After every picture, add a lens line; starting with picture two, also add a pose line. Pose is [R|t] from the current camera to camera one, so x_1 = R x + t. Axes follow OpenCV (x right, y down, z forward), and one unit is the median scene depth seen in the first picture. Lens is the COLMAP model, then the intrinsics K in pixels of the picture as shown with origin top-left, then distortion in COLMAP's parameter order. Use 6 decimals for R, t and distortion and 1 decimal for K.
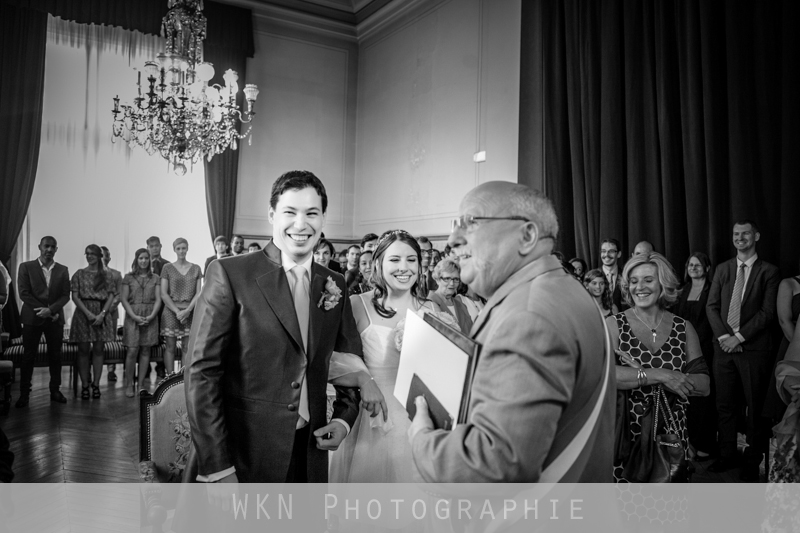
lens RADIAL K [[641.9, 0, 400.0], [0, 641.9, 266.5], [0, 0, 1]] dist [-0.022846, 0.011613]
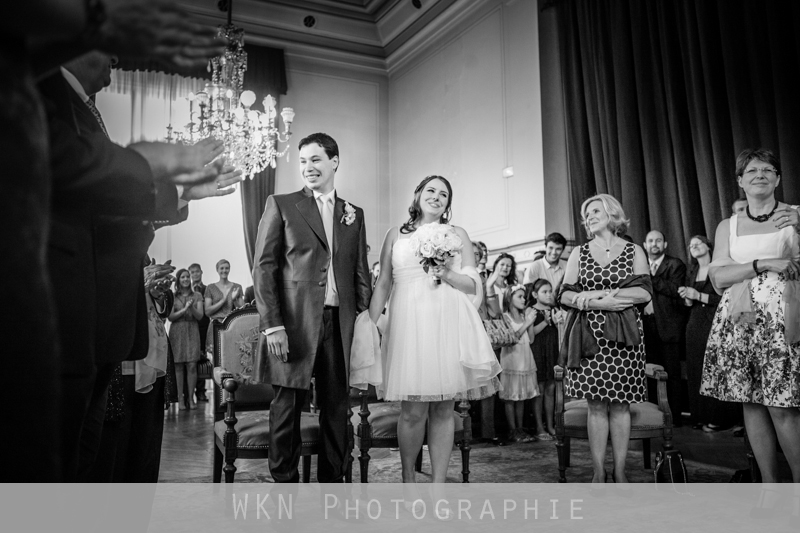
lens RADIAL K [[741.8, 0, 391.7], [0, 741.8, 251.0], [0, 0, 1]] dist [0.043689, -0.012918]
pose [[0.995464, -0.044277, -0.084202, 0.047552], [0.033763, 0.991903, -0.122425, 0.127437], [0.088941, 0.119027, 0.988899, -0.238699]]
